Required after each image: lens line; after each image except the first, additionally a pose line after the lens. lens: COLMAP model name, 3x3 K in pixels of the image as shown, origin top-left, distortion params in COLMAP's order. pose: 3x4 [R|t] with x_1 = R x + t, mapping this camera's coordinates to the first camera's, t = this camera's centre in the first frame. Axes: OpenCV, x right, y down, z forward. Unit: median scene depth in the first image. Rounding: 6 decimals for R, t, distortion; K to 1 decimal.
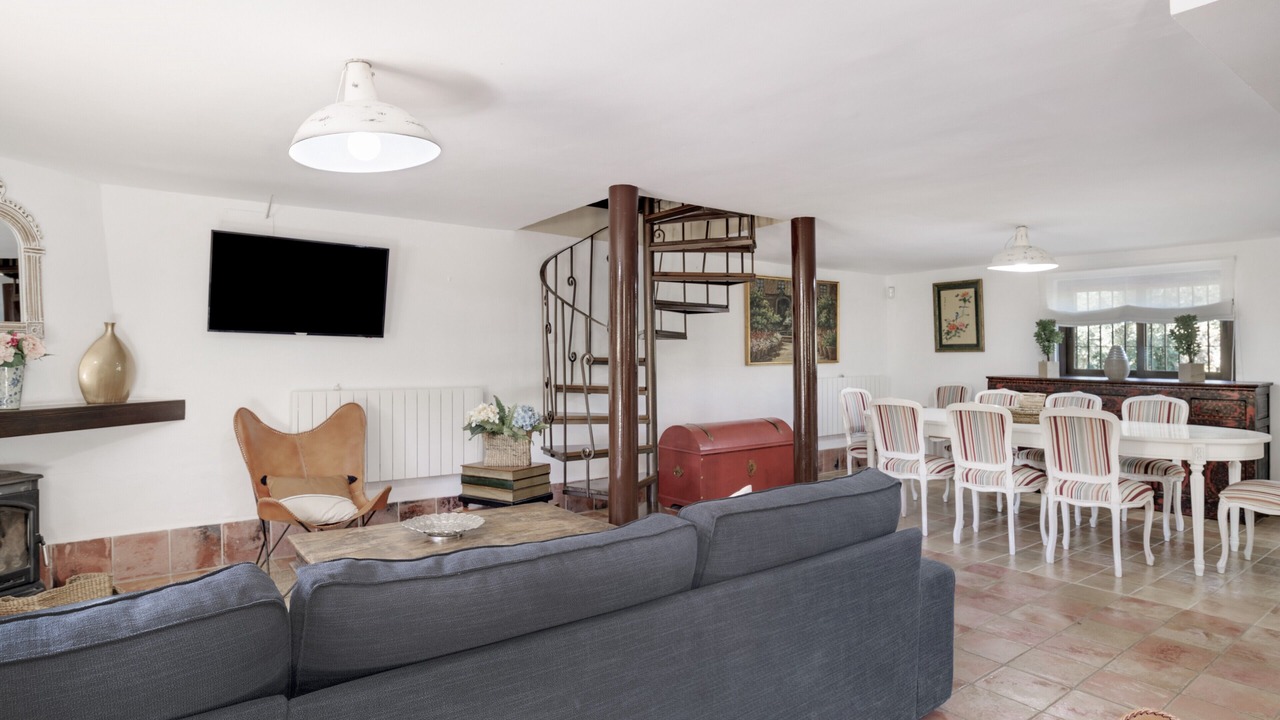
lens RADIAL K [[707.6, 0, 654.5], [0, 707.6, 358.2], [0, 0, 1]] dist [-0.053649, 0.028120]
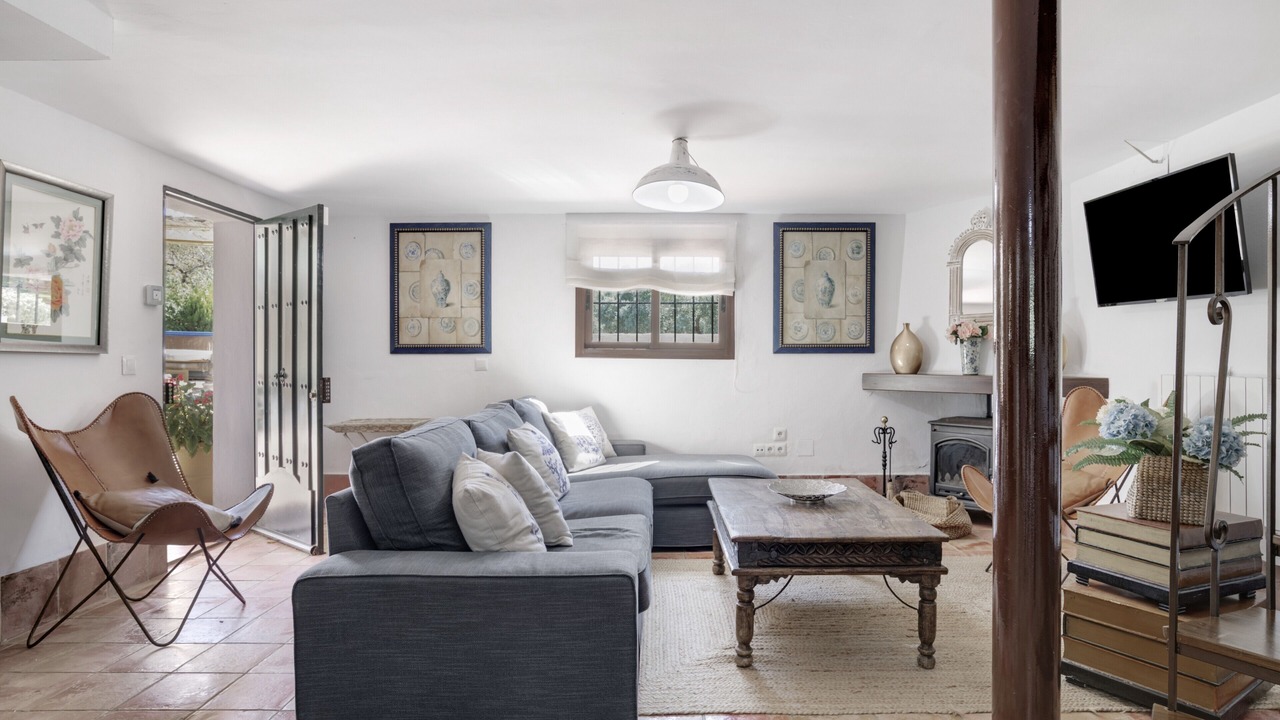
lens RADIAL K [[707.6, 0, 654.5], [0, 707.6, 358.2], [0, 0, 1]] dist [-0.053649, 0.028120]
pose [[-0.610529, -0.010631, -0.791923, 0.459554], [-0.003984, 0.999938, -0.010352, 0.043024], [0.791984, -0.003165, -0.610533, 1.016234]]
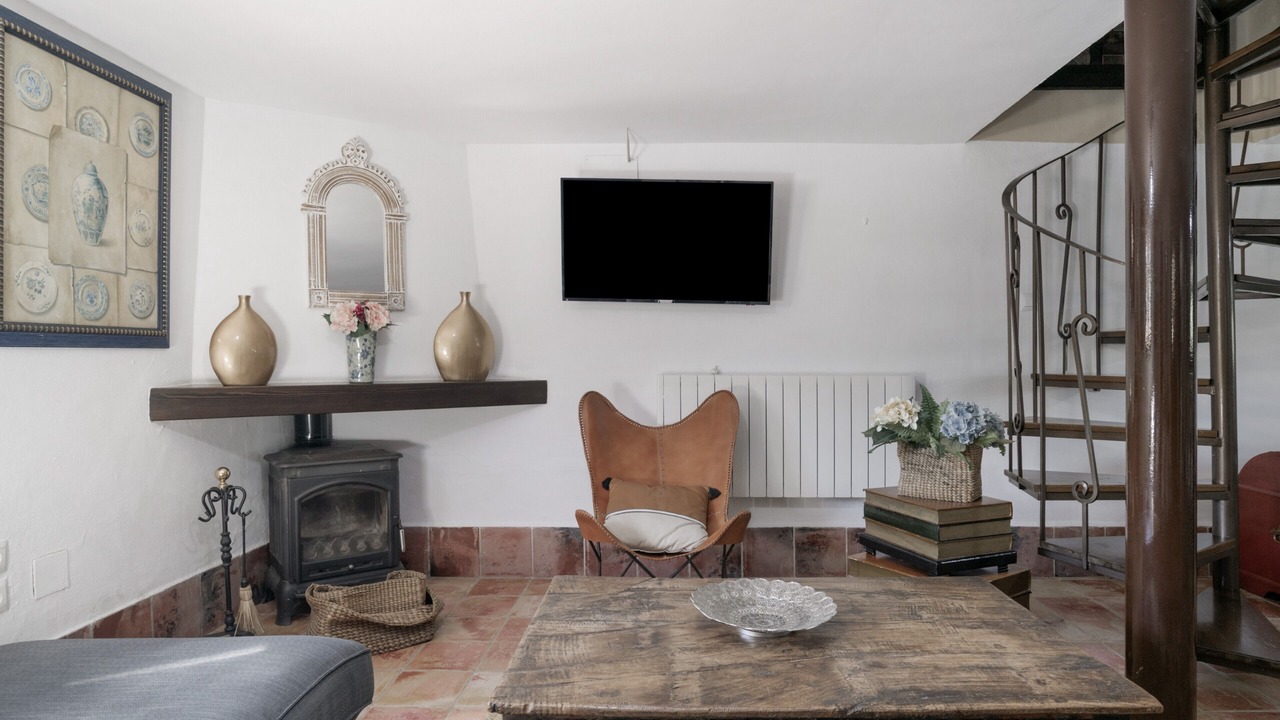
lens RADIAL K [[707.6, 0, 654.5], [0, 707.6, 358.2], [0, 0, 1]] dist [-0.053649, 0.028120]
pose [[0.776813, 0.000597, -0.629731, -0.012372], [-0.000154, 1.000000, 0.000757, 0.029055], [0.629731, -0.000491, 0.776813, 0.370500]]
